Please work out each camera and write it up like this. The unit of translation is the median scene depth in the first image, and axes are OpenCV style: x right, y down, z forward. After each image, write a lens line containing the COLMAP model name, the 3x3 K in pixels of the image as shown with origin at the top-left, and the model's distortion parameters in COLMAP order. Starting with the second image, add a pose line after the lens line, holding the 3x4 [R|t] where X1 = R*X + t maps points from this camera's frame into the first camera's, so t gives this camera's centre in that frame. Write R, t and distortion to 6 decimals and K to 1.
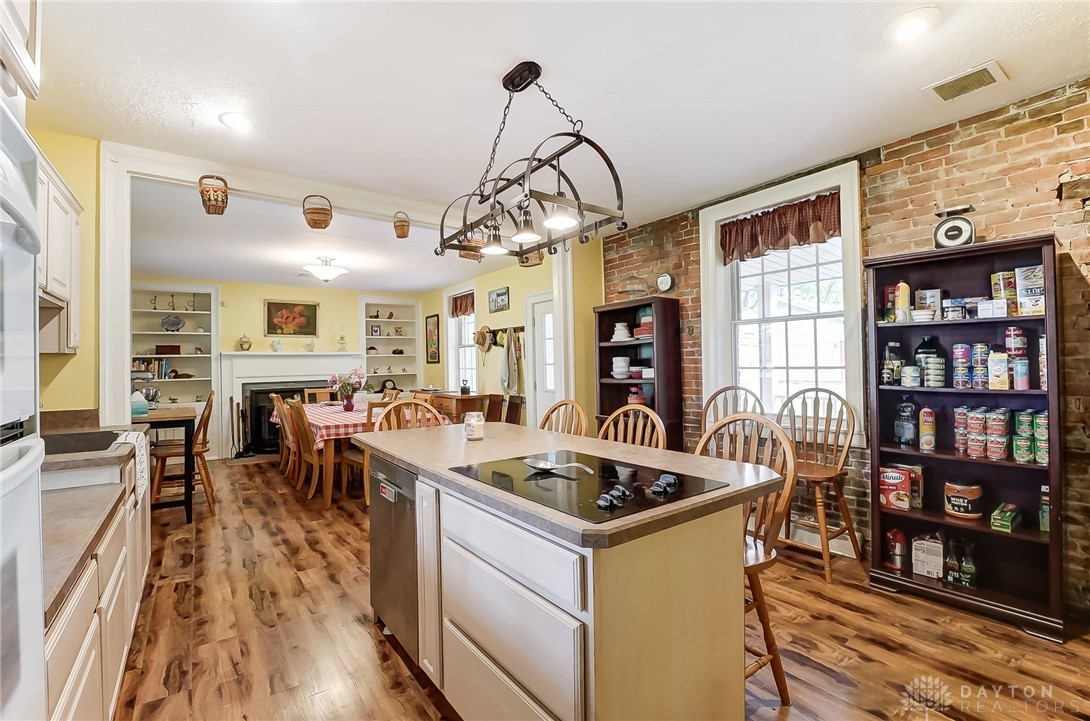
lens RADIAL K [[467.1, 0, 532.7], [0, 467.1, 358.5], [0, 0, 1]] dist [-0.025467, 0.000085]
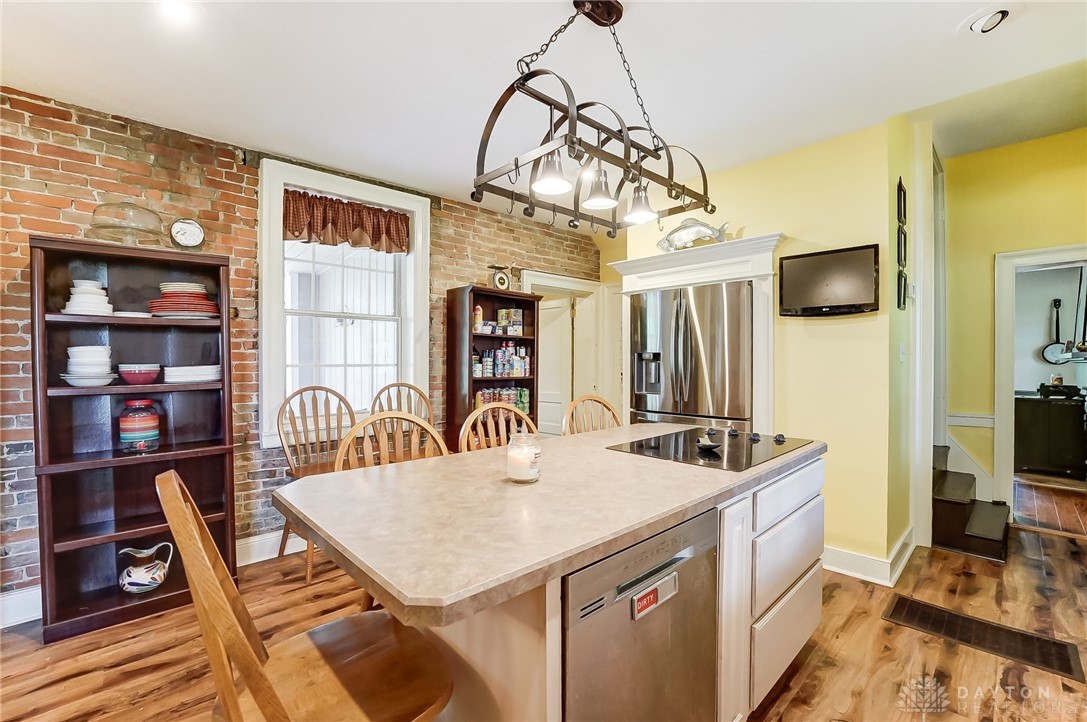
lens RADIAL K [[455.8, 0, 543.5], [0, 455.8, 361.0], [0, 0, 1]] dist [-0.024287, -0.000005]
pose [[-0.122810, 0.014704, 0.992321, -0.456906], [-0.010258, 0.999818, -0.016085, 0.021532], [-0.992377, -0.012155, -0.122637, 0.692427]]
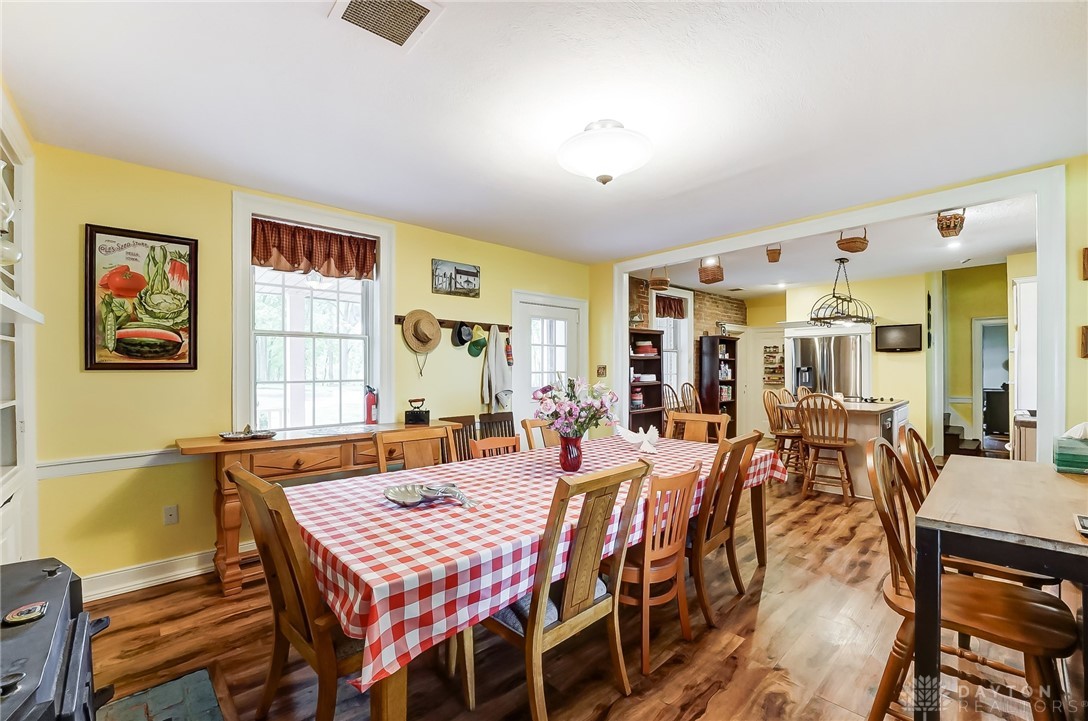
lens RADIAL K [[453.4, 0, 533.0], [0, 453.4, 367.9], [0, 0, 1]] dist [-0.028428, 0.000124]
pose [[-0.104534, 0.020114, 0.994318, -1.369554], [-0.006053, 0.999764, -0.020860, 0.036157], [-0.994503, -0.008199, -0.104387, 1.758023]]
